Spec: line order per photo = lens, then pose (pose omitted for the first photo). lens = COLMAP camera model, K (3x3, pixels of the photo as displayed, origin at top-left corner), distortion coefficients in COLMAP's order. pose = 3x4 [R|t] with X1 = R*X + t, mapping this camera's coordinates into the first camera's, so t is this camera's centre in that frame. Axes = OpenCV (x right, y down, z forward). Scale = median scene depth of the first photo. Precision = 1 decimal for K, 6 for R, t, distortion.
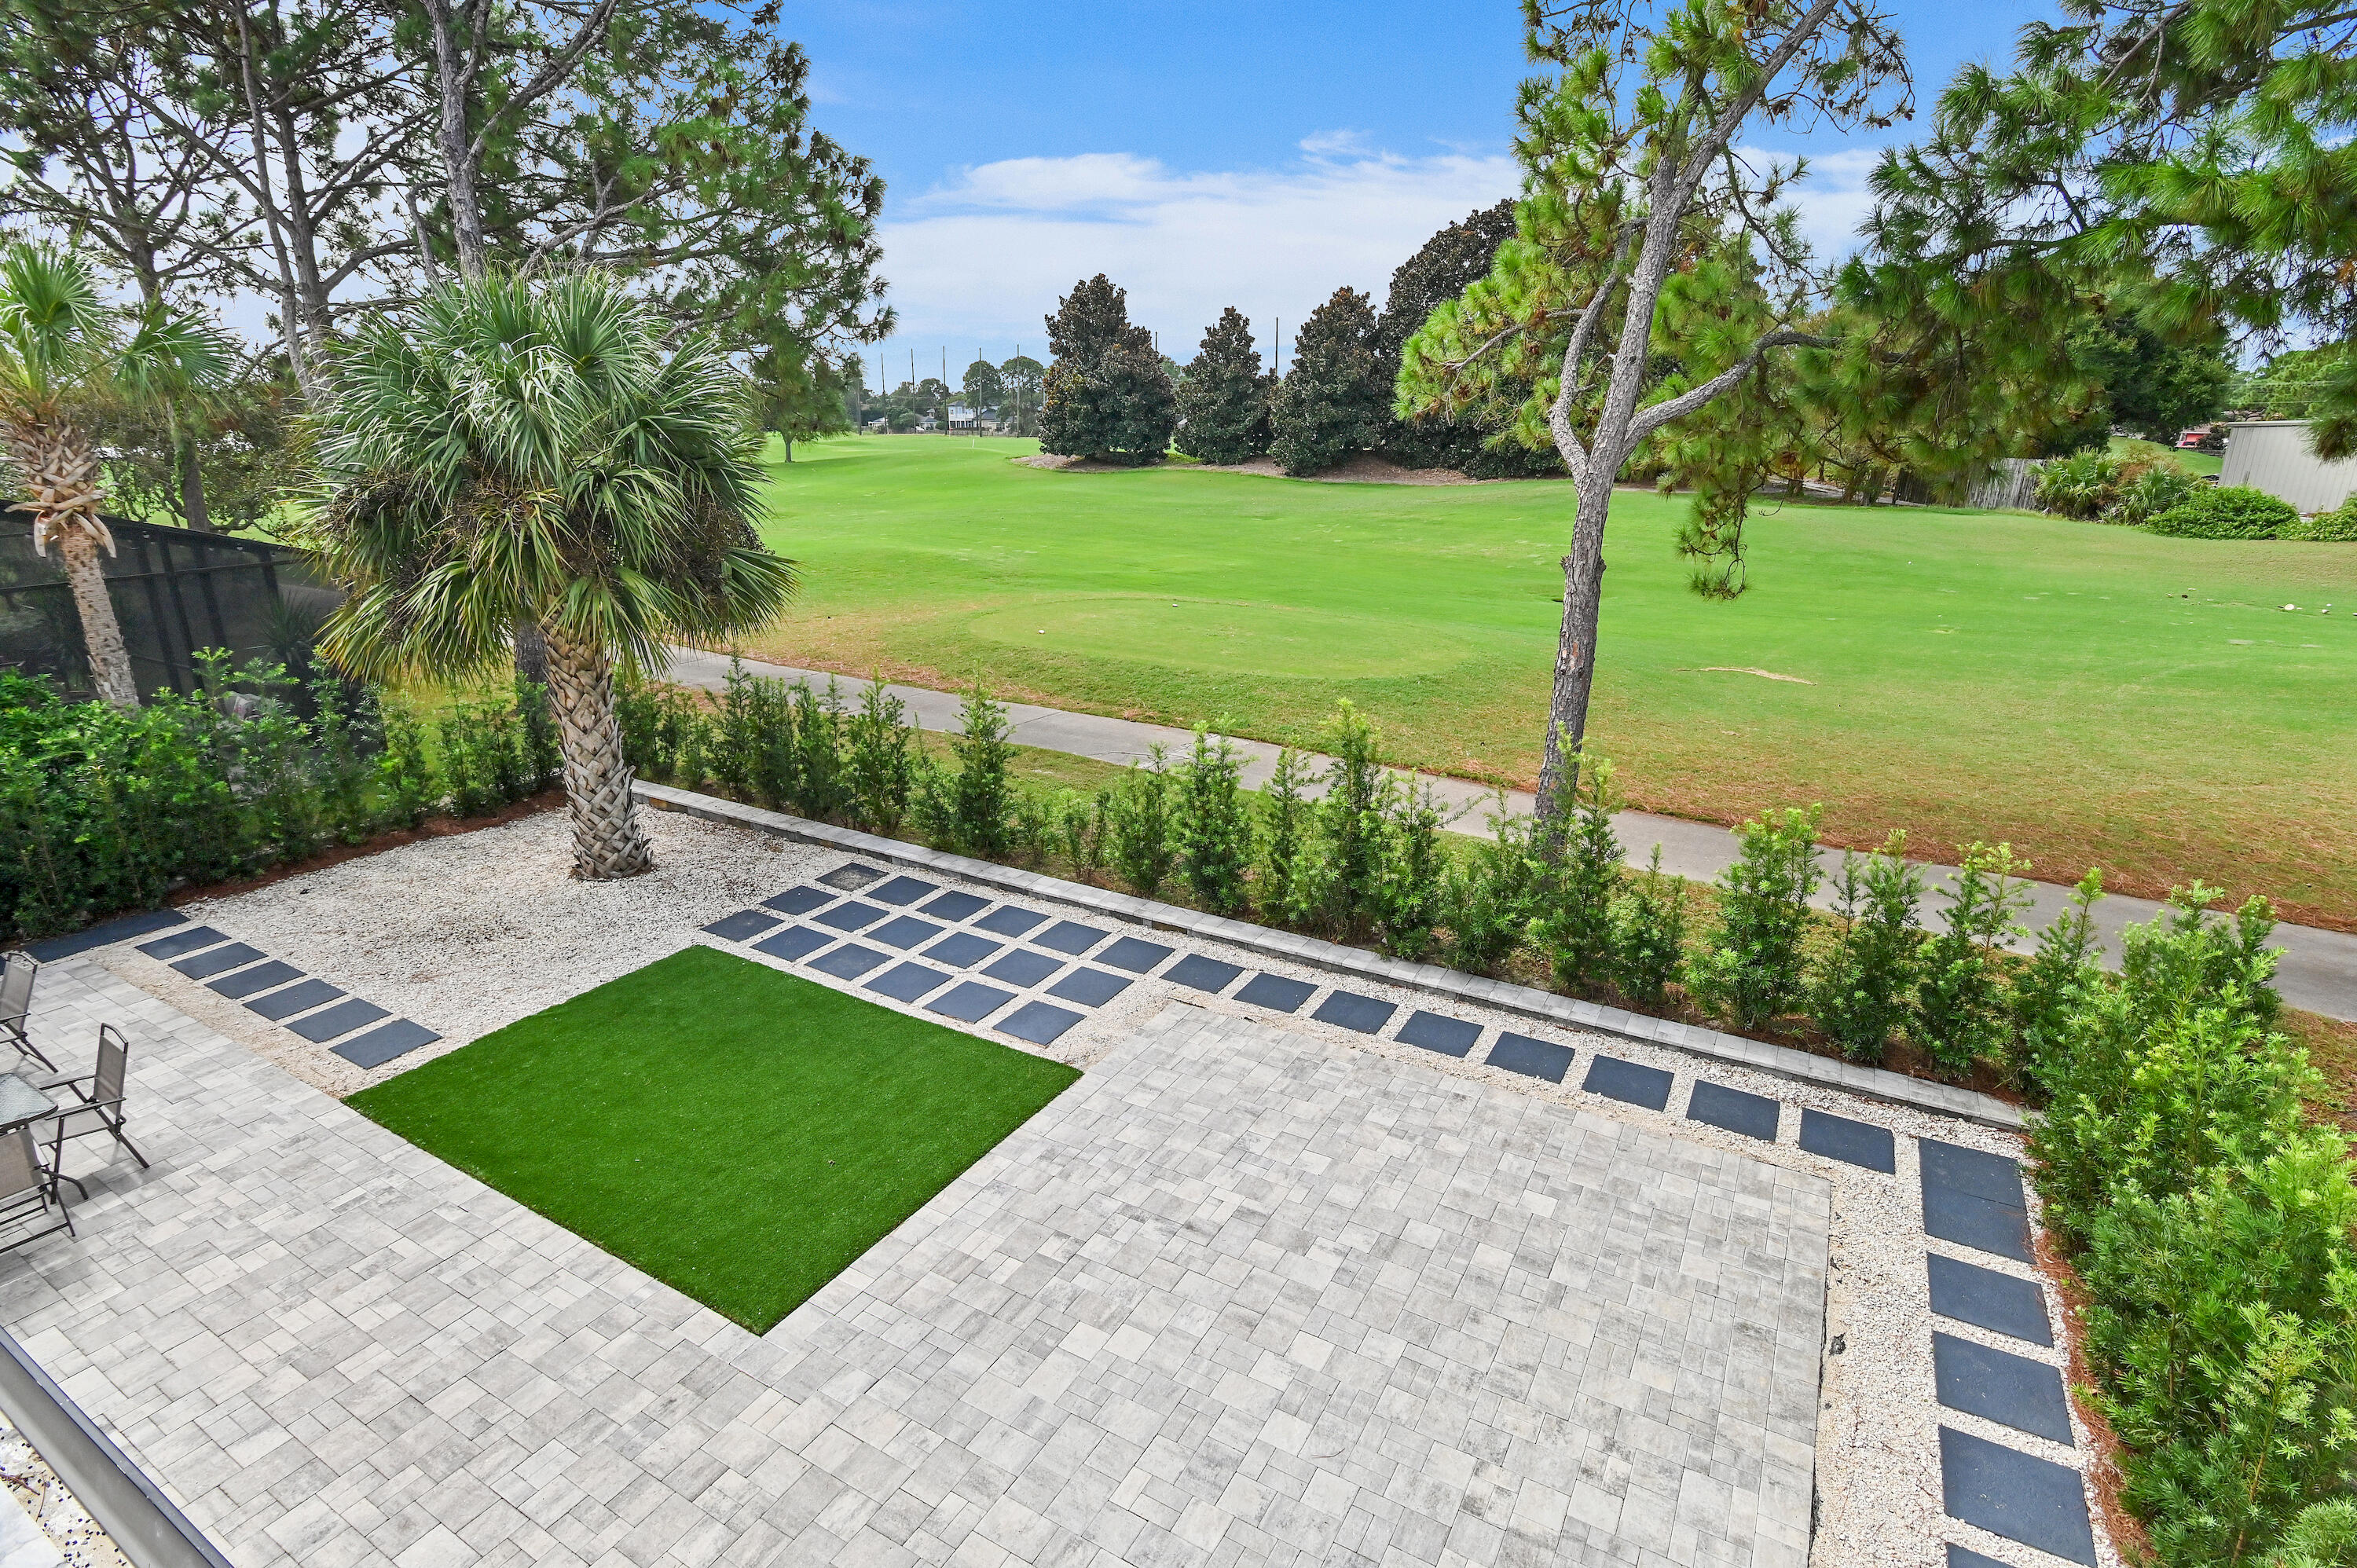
lens RADIAL K [[1155.6, 0, 1177.7], [0, 1155.6, 780.1], [0, 0, 1]] dist [-0.018387, -0.000752]
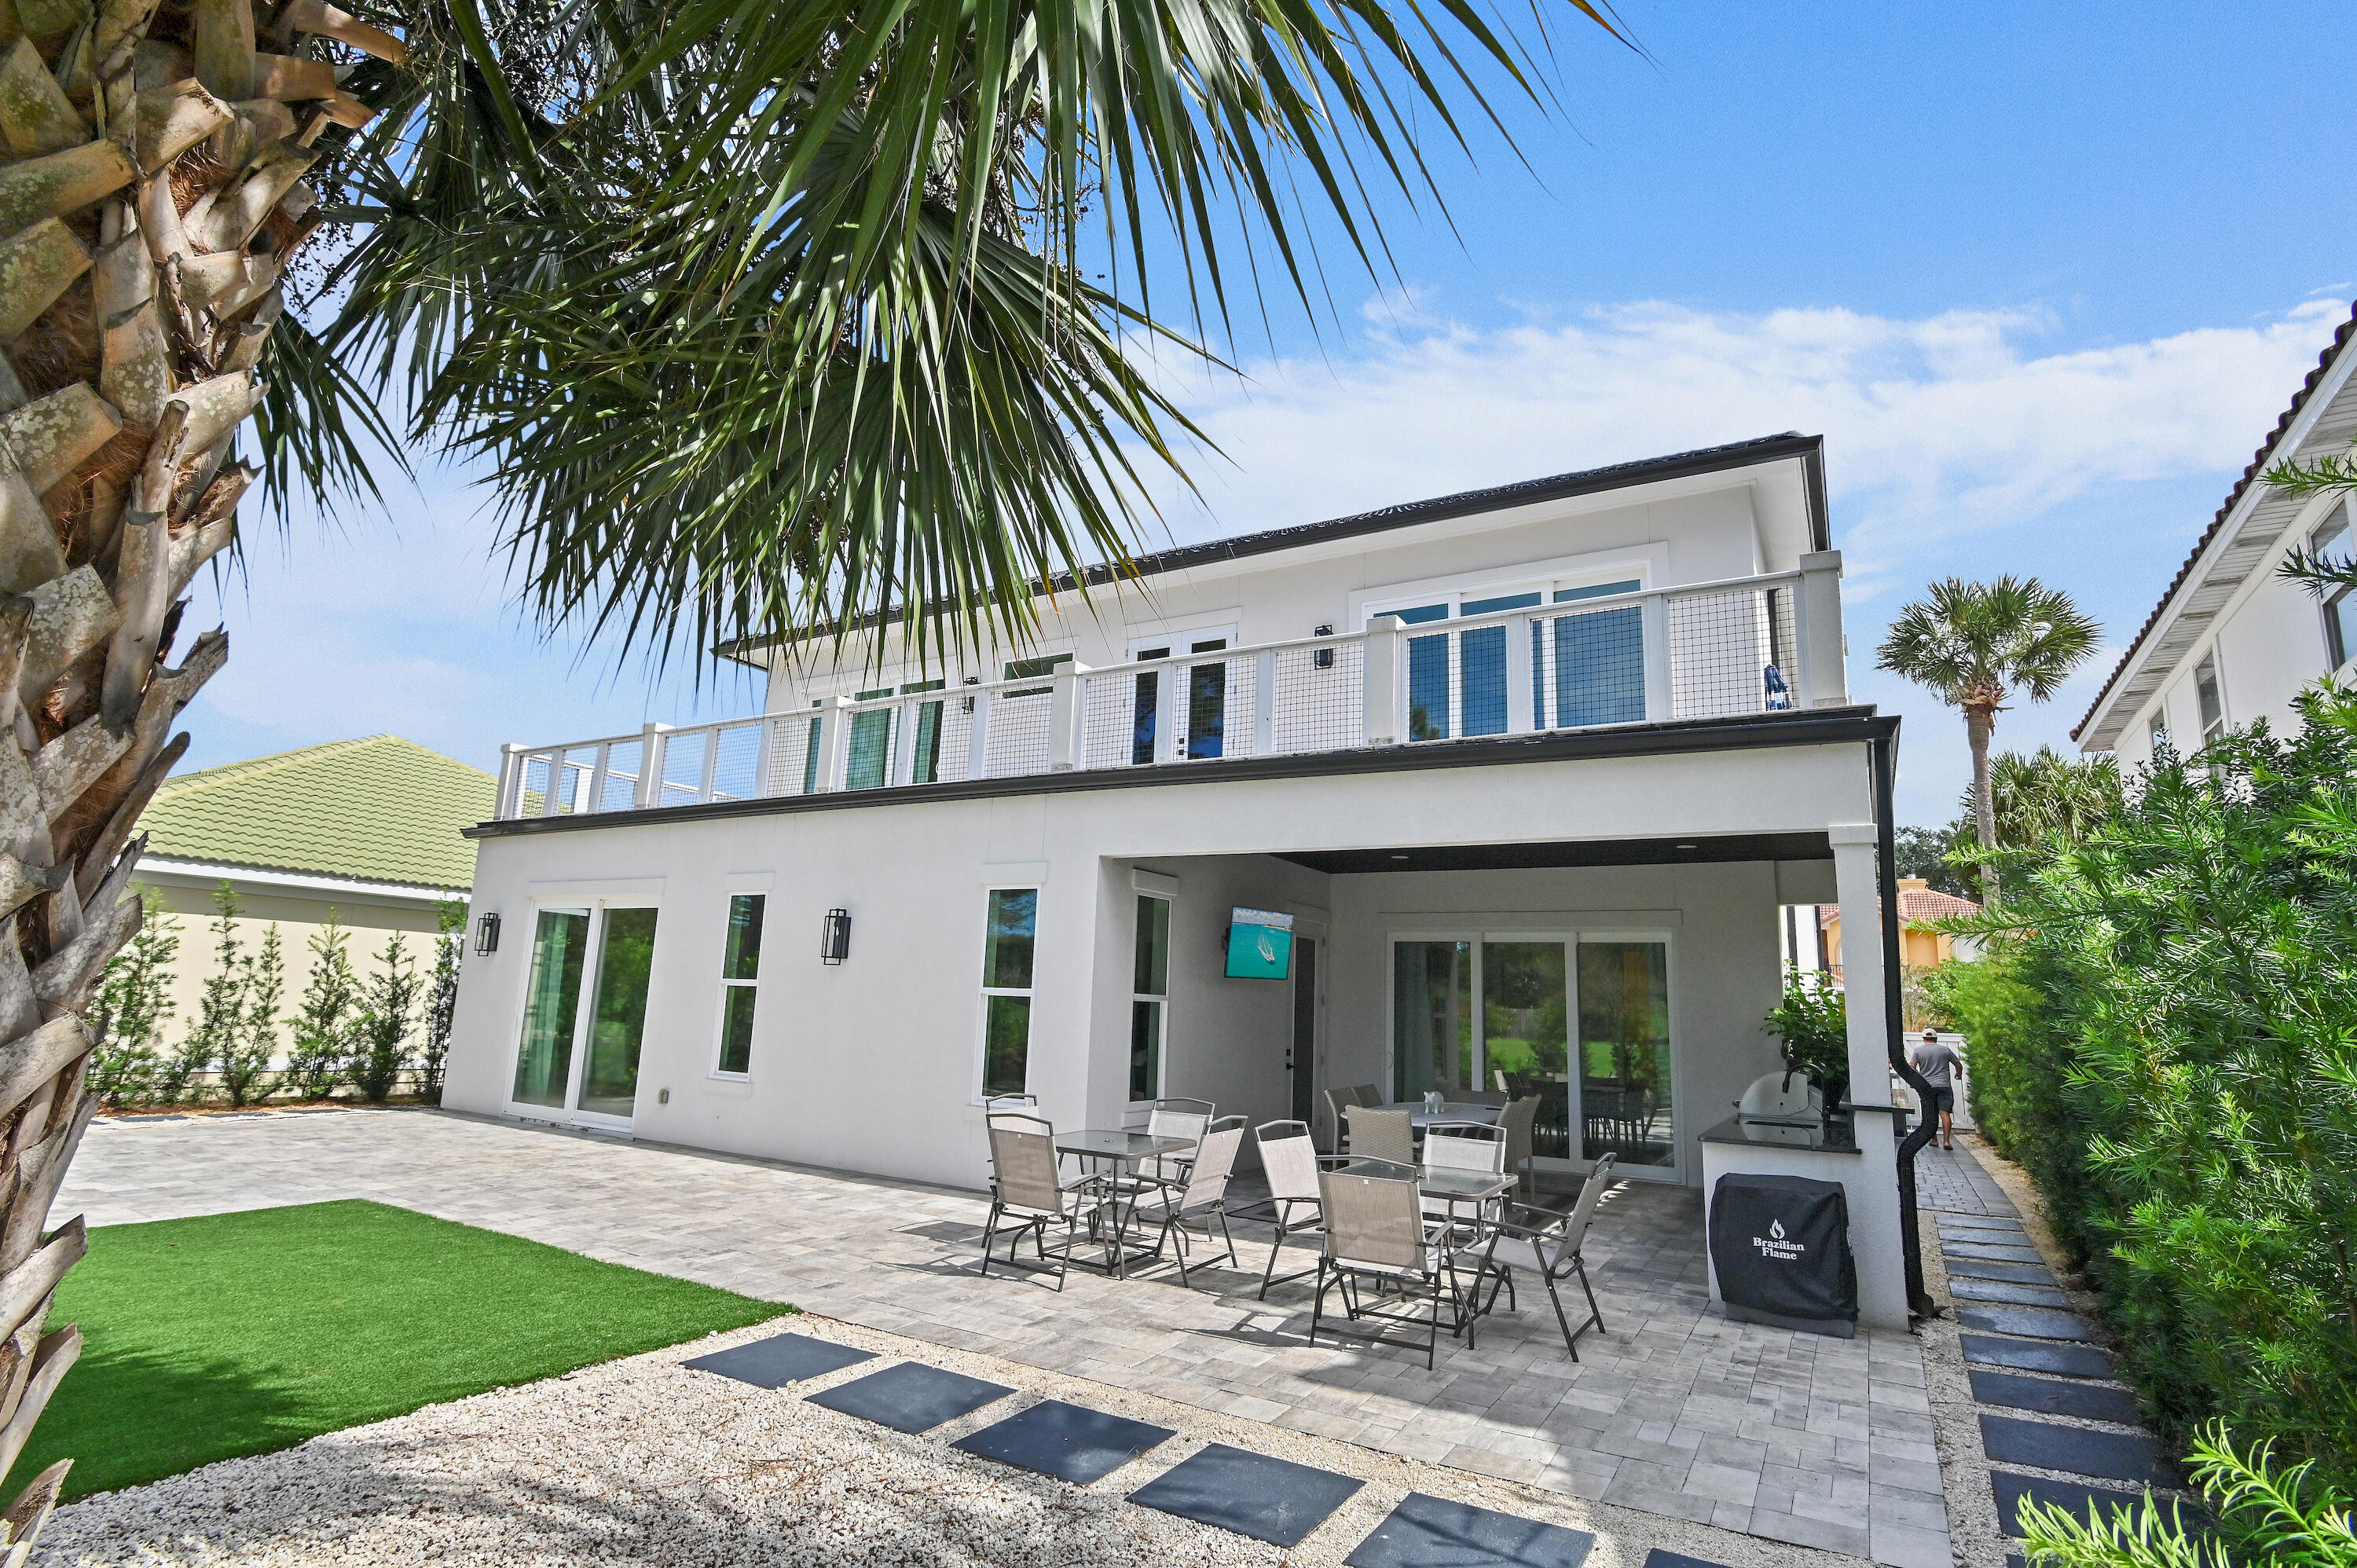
lens RADIAL K [[1155.6, 0, 1177.7], [0, 1155.6, 780.1], [0, 0, 1]] dist [-0.018387, -0.000752]
pose [[-0.999210, -0.034463, 0.019814, -0.629982], [-0.032139, 0.993679, 0.107562, -0.071287], [-0.023396, 0.106841, -0.994001, 1.074165]]
